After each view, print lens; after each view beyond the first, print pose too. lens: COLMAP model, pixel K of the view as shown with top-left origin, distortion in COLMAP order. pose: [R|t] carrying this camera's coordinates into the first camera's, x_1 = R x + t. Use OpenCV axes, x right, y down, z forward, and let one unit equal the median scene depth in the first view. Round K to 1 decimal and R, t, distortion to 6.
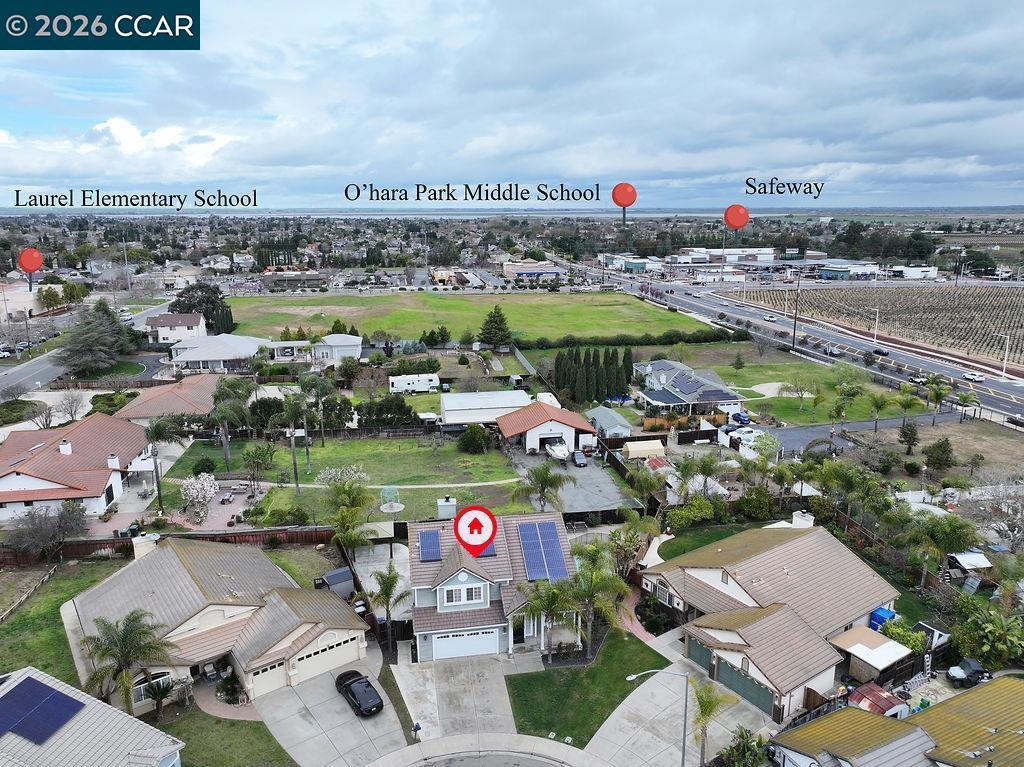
lens RADIAL K [[701.9, 0, 512.0], [0, 701.9, 383.5], [0, 0, 1]] dist [0.007511, 0.006708]
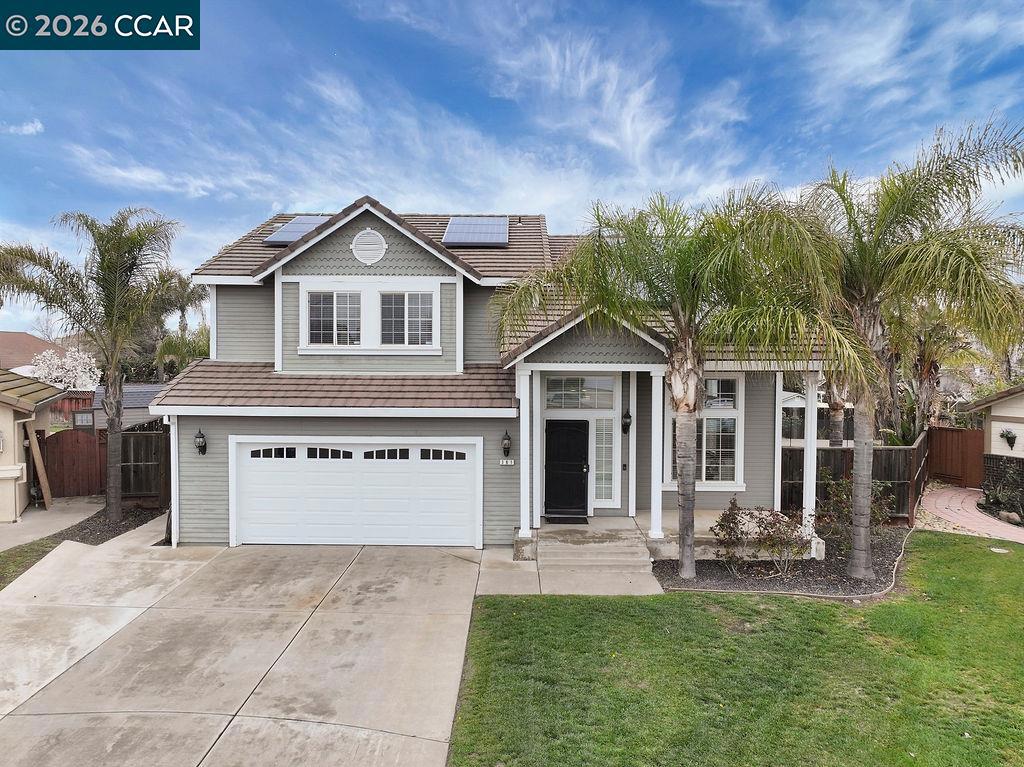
lens RADIAL K [[701.9, 0, 512.0], [0, 701.9, 383.5], [0, 0, 1]] dist [0.007511, 0.006708]
pose [[0.982329, 0.015202, -0.186544, 0.039076], [-0.053414, 0.978016, -0.201575, 0.380793], [0.179378, 0.207977, 0.961545, 0.749976]]
